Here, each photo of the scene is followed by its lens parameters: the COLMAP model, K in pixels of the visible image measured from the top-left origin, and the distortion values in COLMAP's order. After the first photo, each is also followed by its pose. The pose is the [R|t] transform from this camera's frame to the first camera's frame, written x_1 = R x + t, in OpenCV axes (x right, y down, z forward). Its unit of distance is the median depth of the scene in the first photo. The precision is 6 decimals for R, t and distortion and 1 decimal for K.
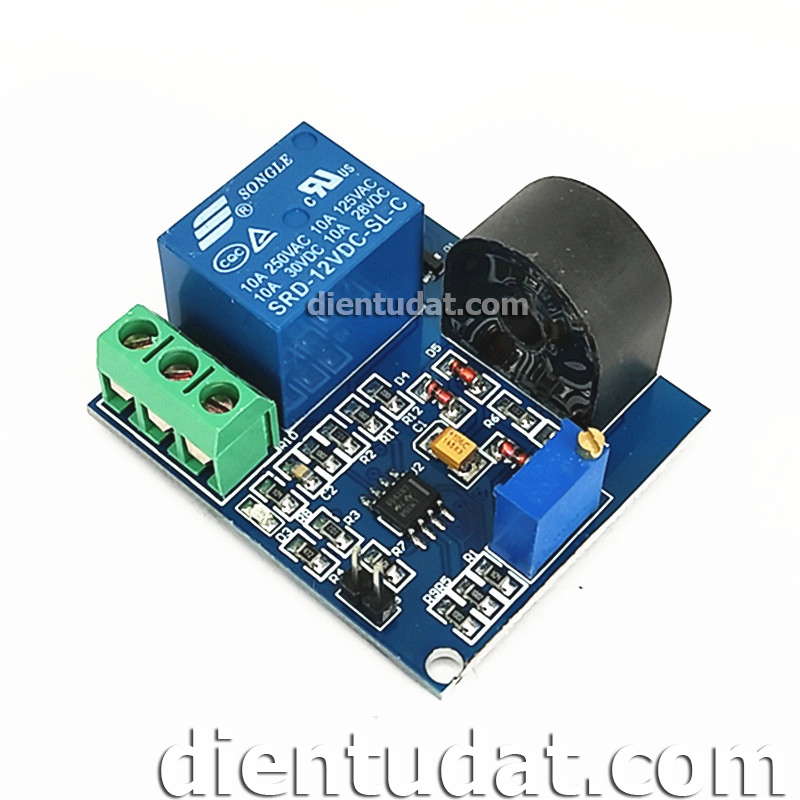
lens RADIAL K [[1830.6, 0, 383.3], [0, 1830.6, 400.4], [0, 0, 1]] dist [0.239766, 0.071346]
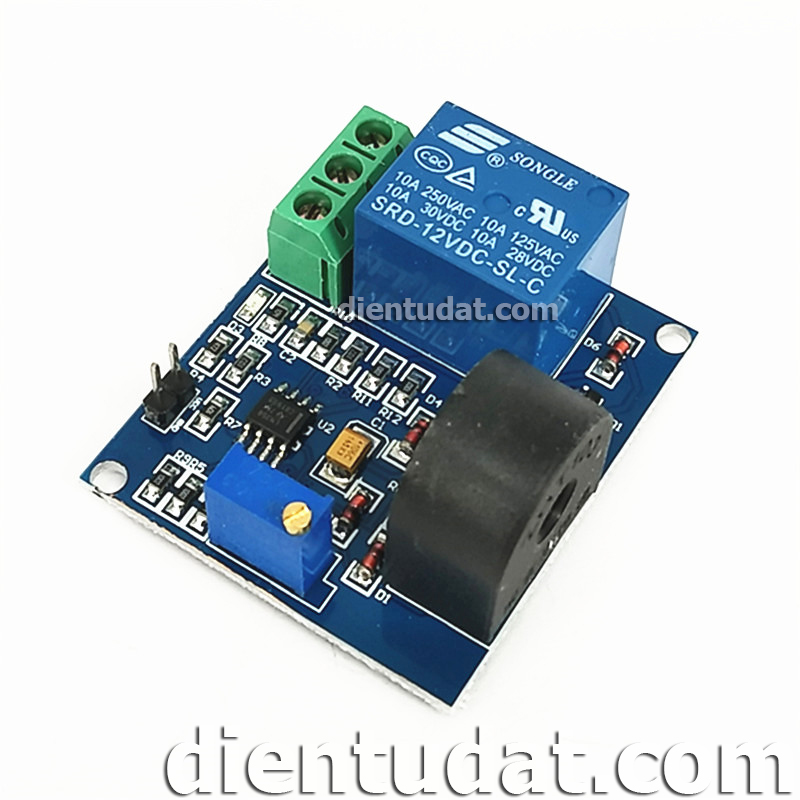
lens RADIAL K [[1862.5, 0, 362.3], [0, 1862.5, 298.1], [0, 0, 1]] dist [0.262723, 0.013478]
pose [[0.148215, 0.813973, -0.561676, 0.537297], [-0.827260, 0.413263, 0.380598, -0.395369], [0.541917, 0.408241, 0.734619, 0.255434]]
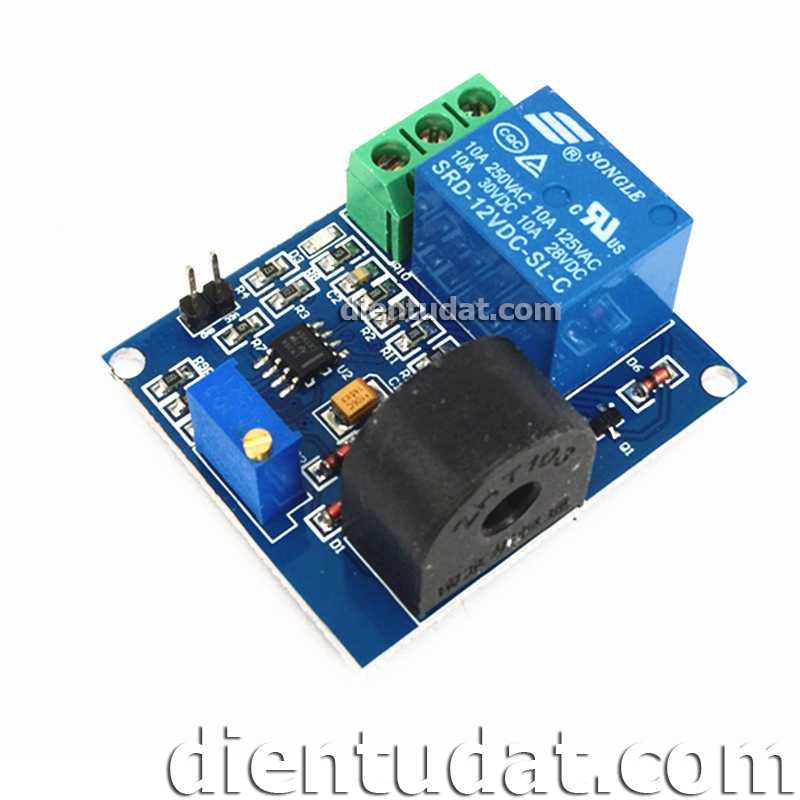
lens RADIAL K [[1862.5, 0, 362.3], [0, 1862.5, 298.1], [0, 0, 1]] dist [0.262723, 0.013478]
pose [[-0.174387, 0.816564, -0.550284, 0.546617], [-0.814240, 0.194676, 0.546914, -0.537108], [0.553717, 0.543438, 0.630930, 0.360390]]
